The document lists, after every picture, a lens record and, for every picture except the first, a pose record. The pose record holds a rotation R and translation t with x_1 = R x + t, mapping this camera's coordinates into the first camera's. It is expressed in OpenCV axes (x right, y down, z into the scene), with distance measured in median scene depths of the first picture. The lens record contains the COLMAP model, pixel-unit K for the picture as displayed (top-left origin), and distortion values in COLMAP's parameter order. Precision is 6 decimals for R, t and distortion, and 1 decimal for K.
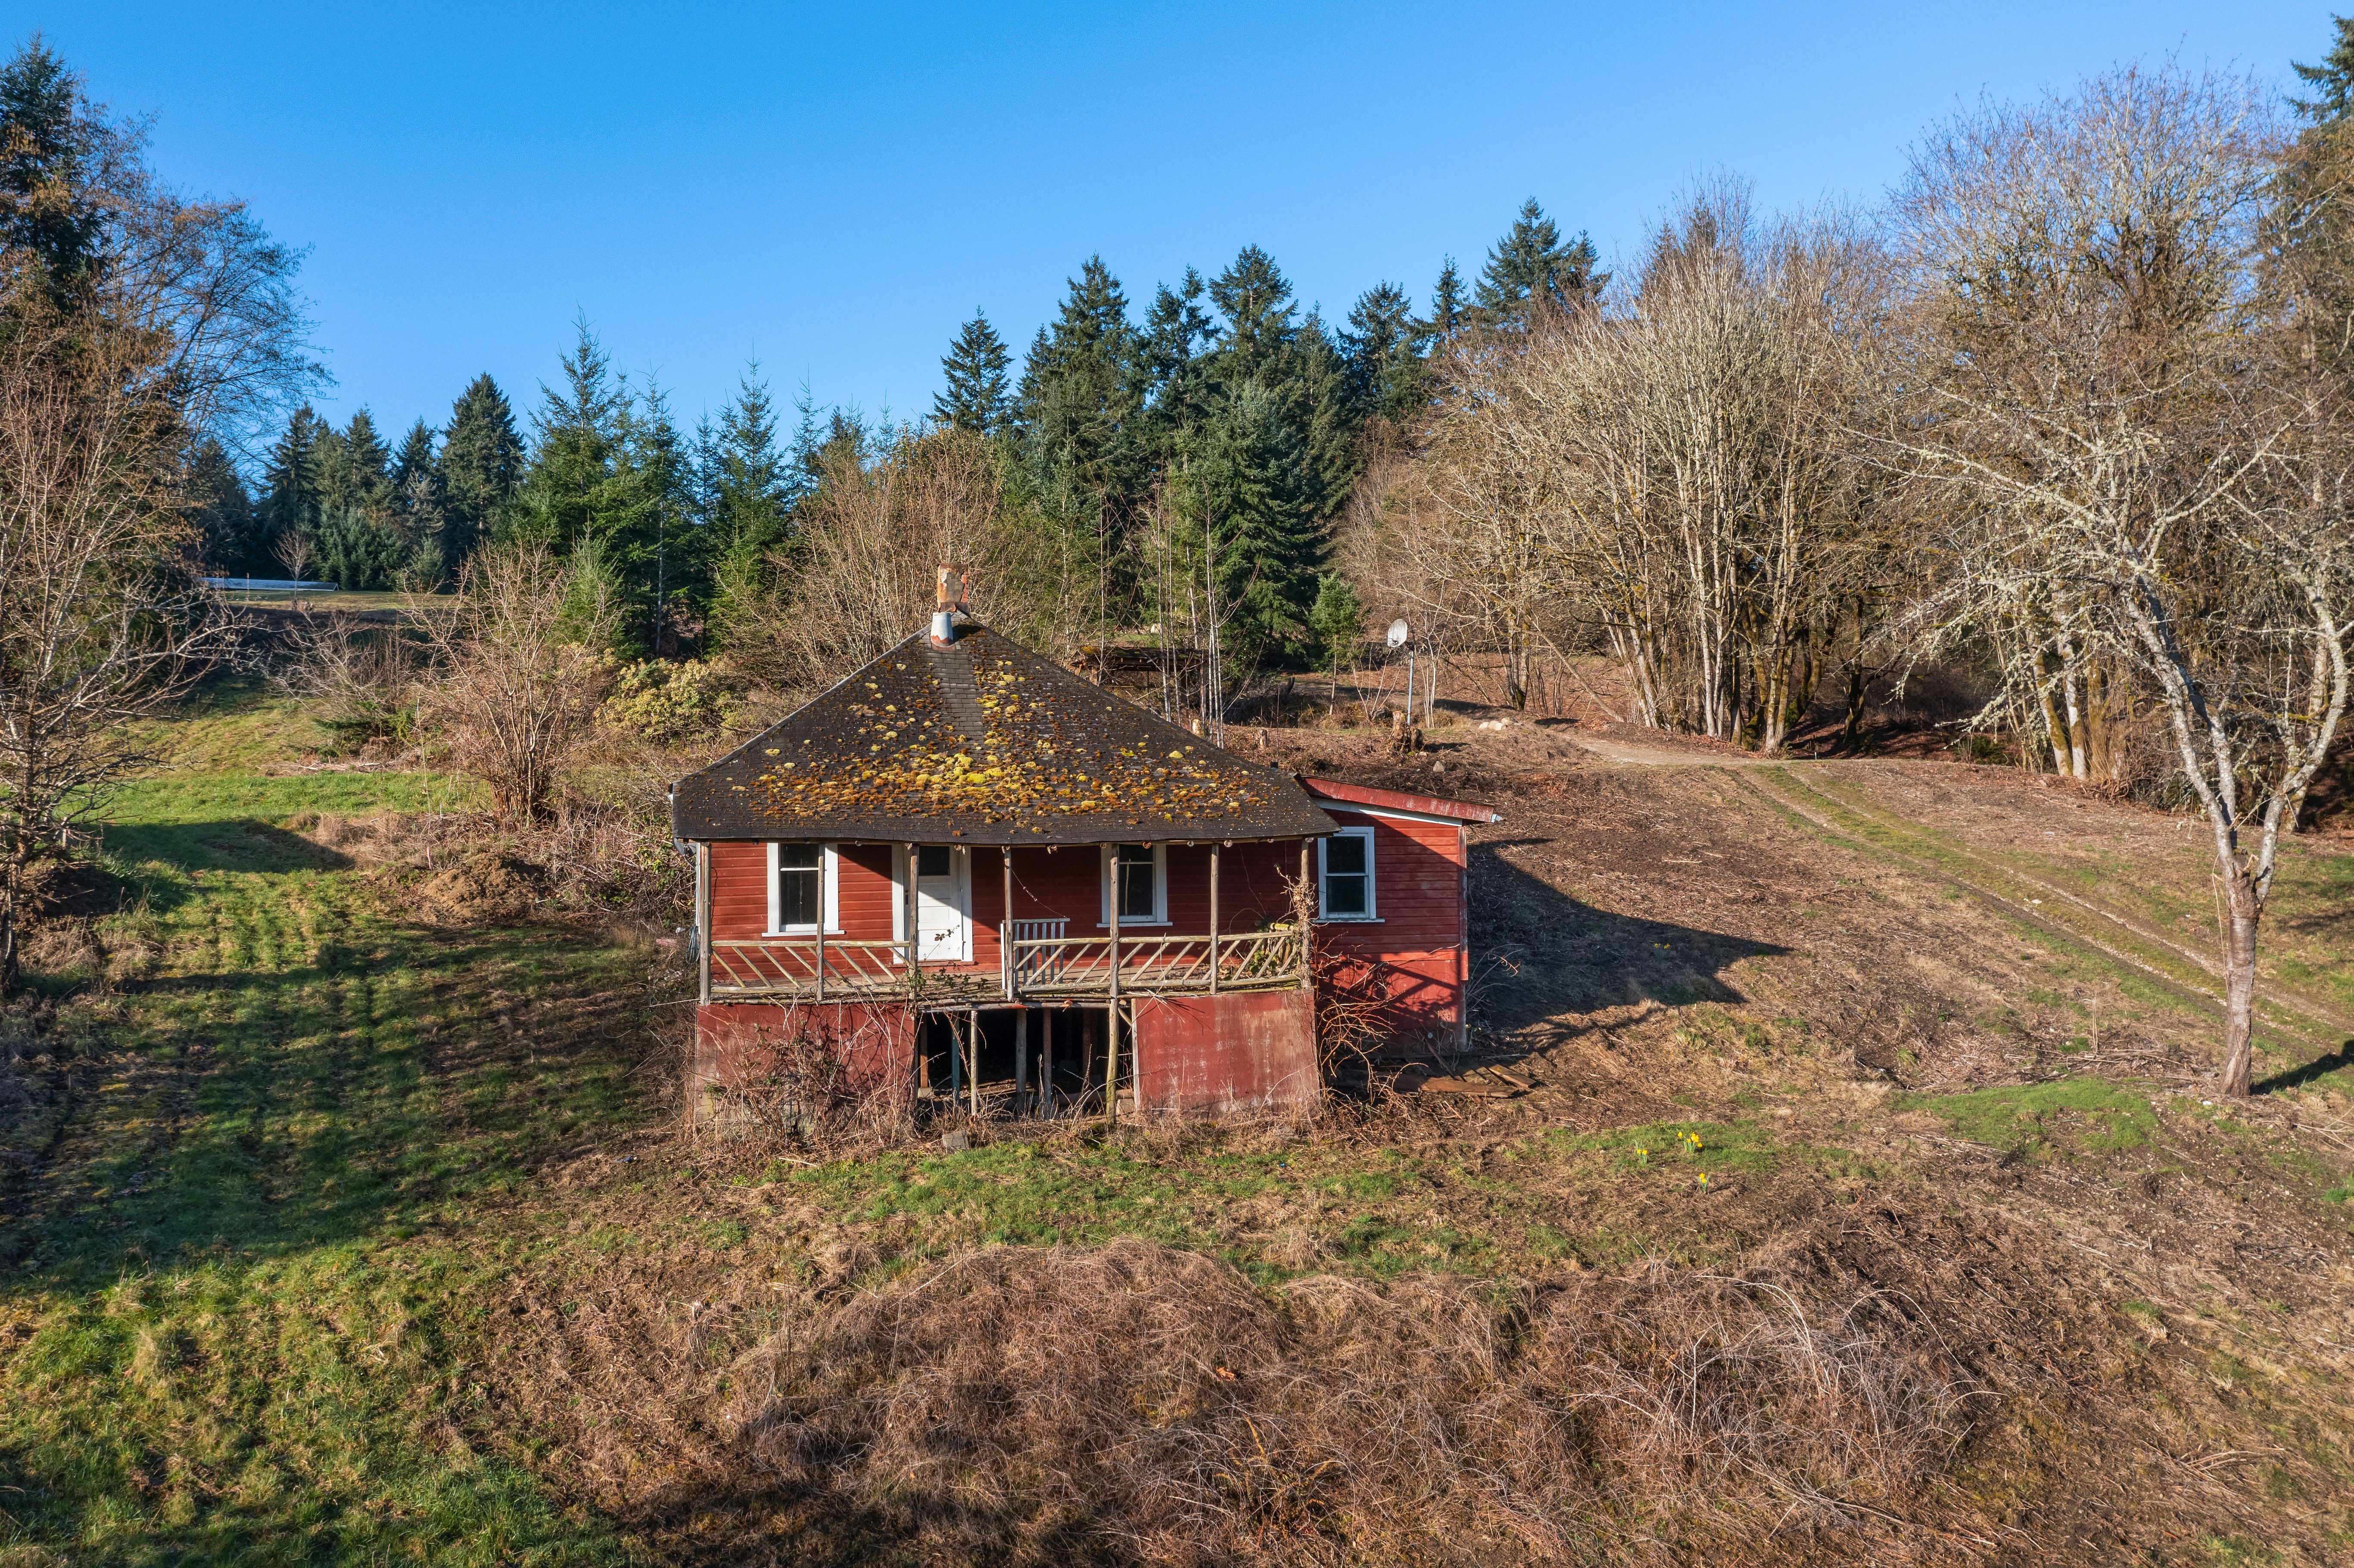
lens RADIAL K [[1861.7, 0, 1184.4], [0, 1861.7, 789.4], [0, 0, 1]] dist [-0.012430, -0.008683]
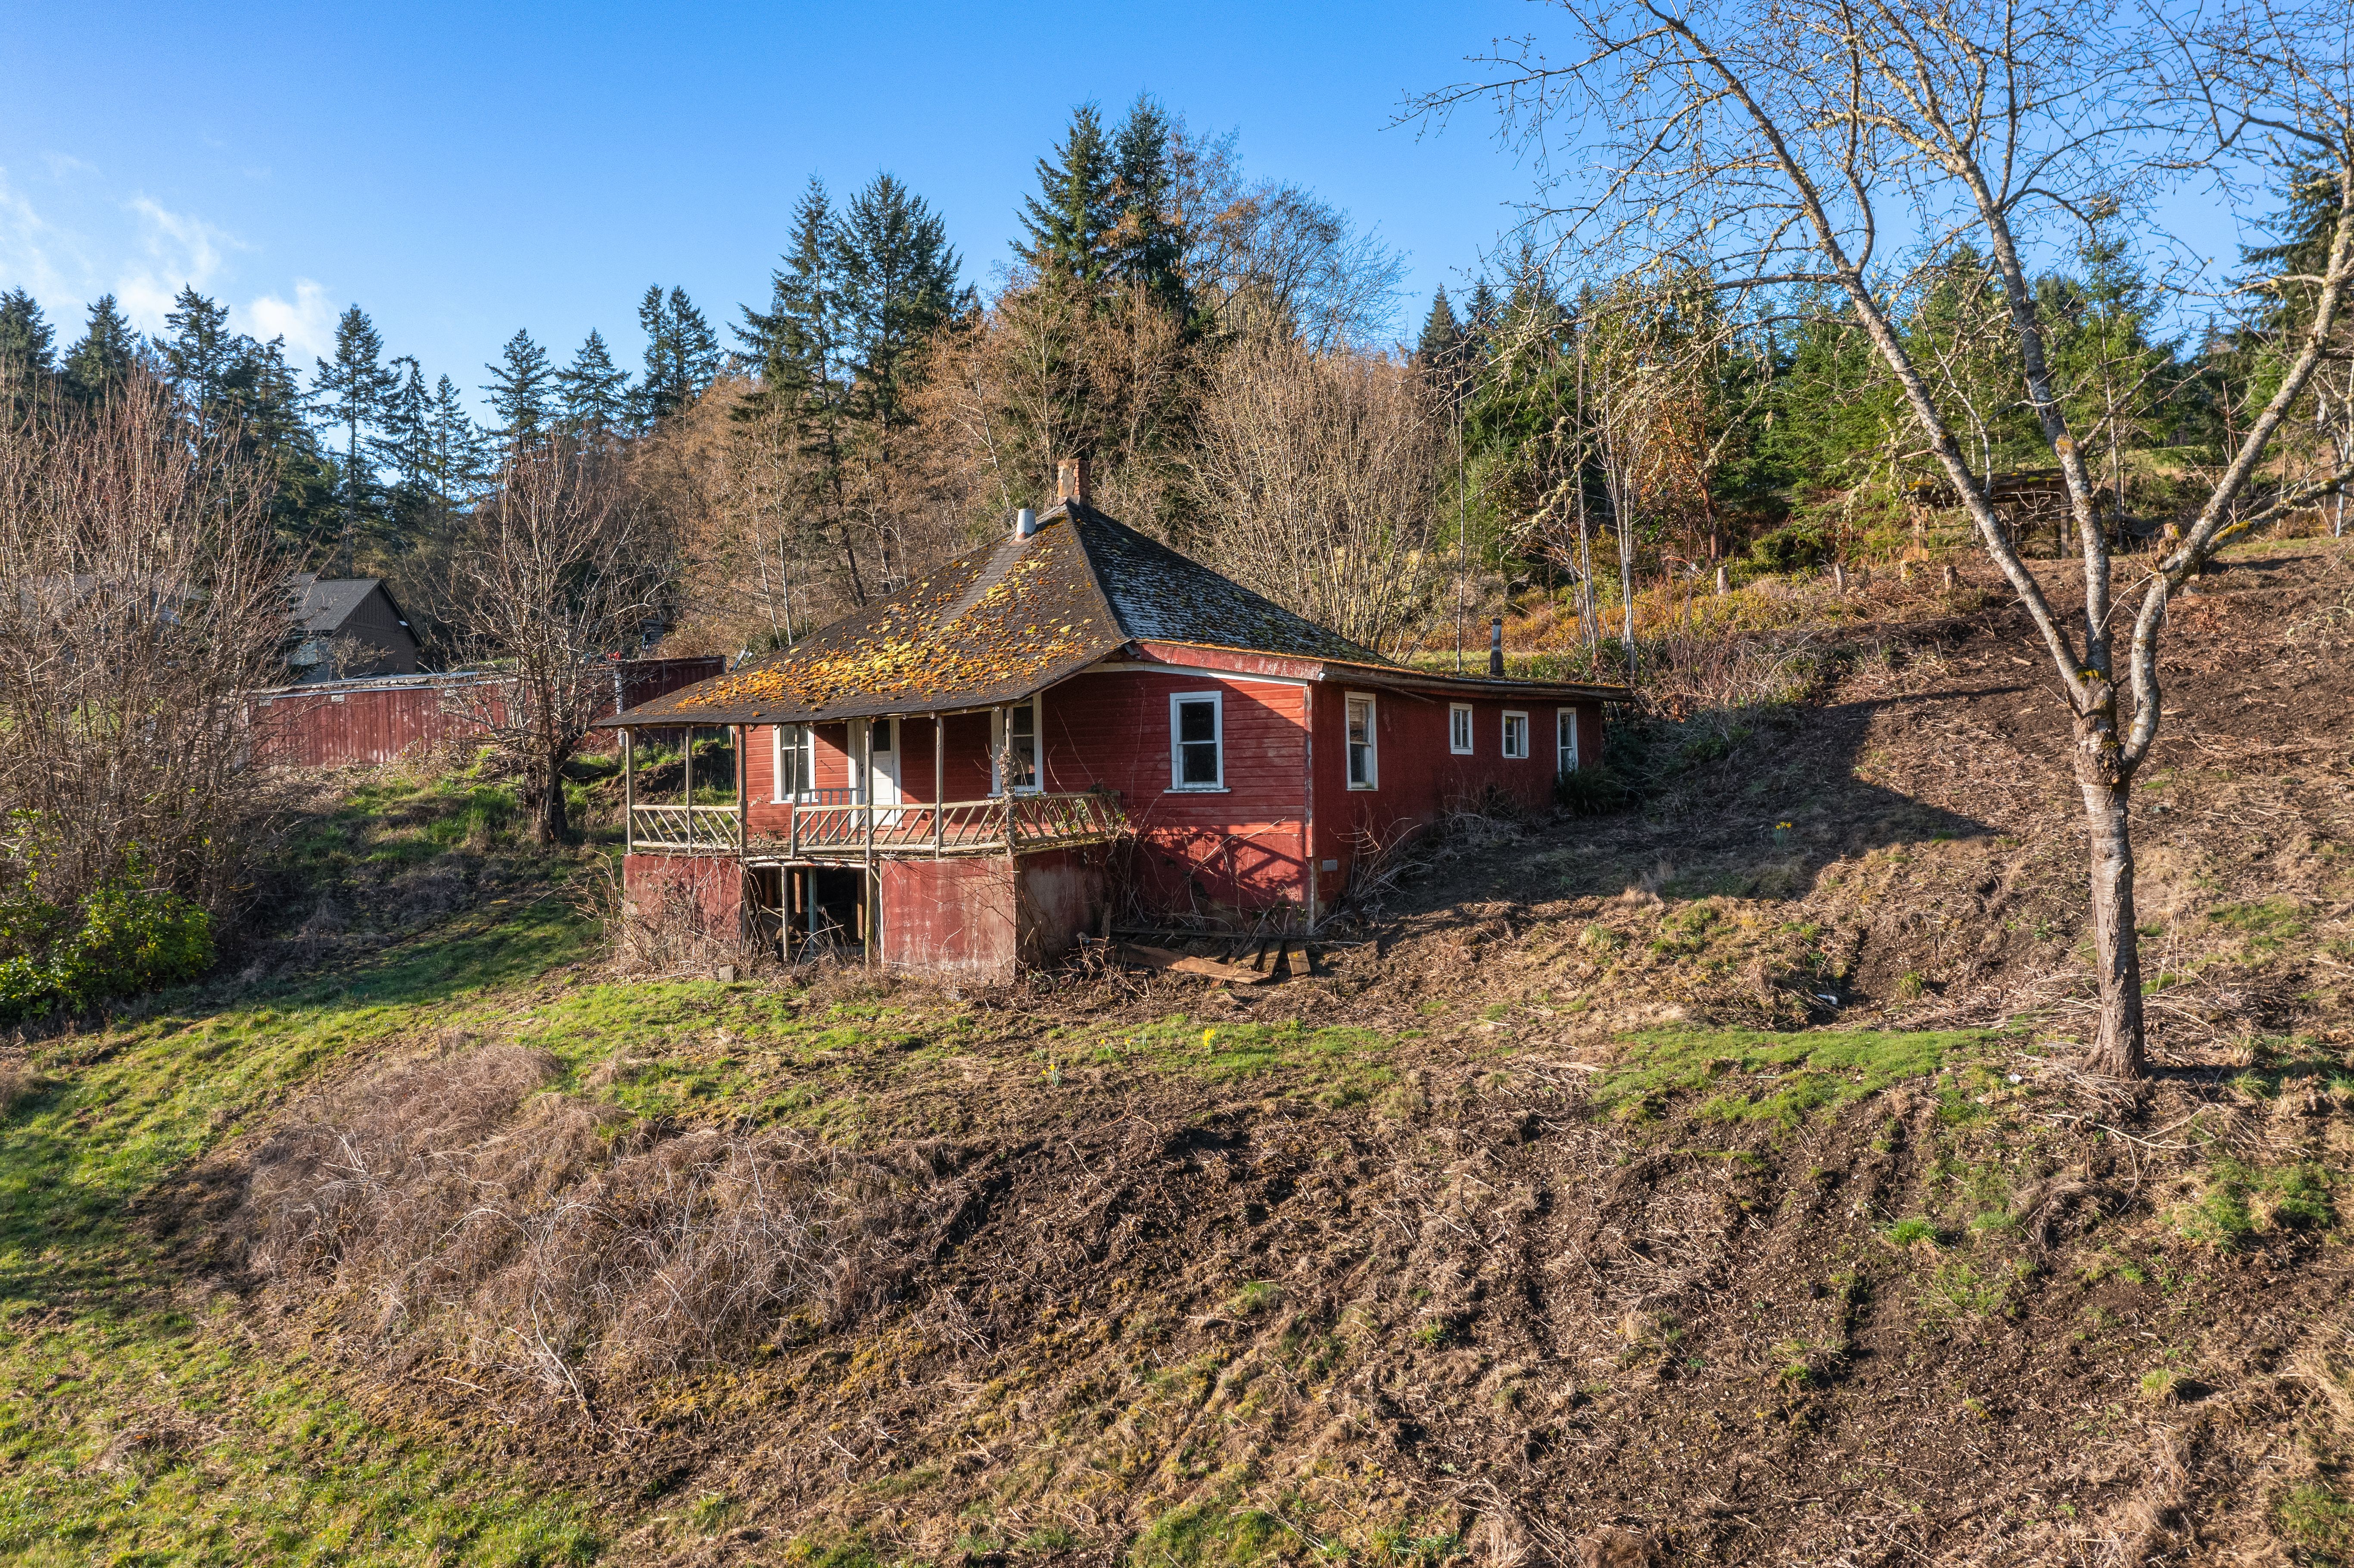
lens RADIAL K [[1861.7, 0, 1185.7], [0, 1861.7, 775.4], [0, 0, 1]] dist [-0.012430, -0.008683]
pose [[0.673000, -0.007455, -0.739605, 0.787213], [0.048528, 0.998240, 0.034097, 0.029973], [0.738049, -0.058839, 0.672177, 0.354421]]
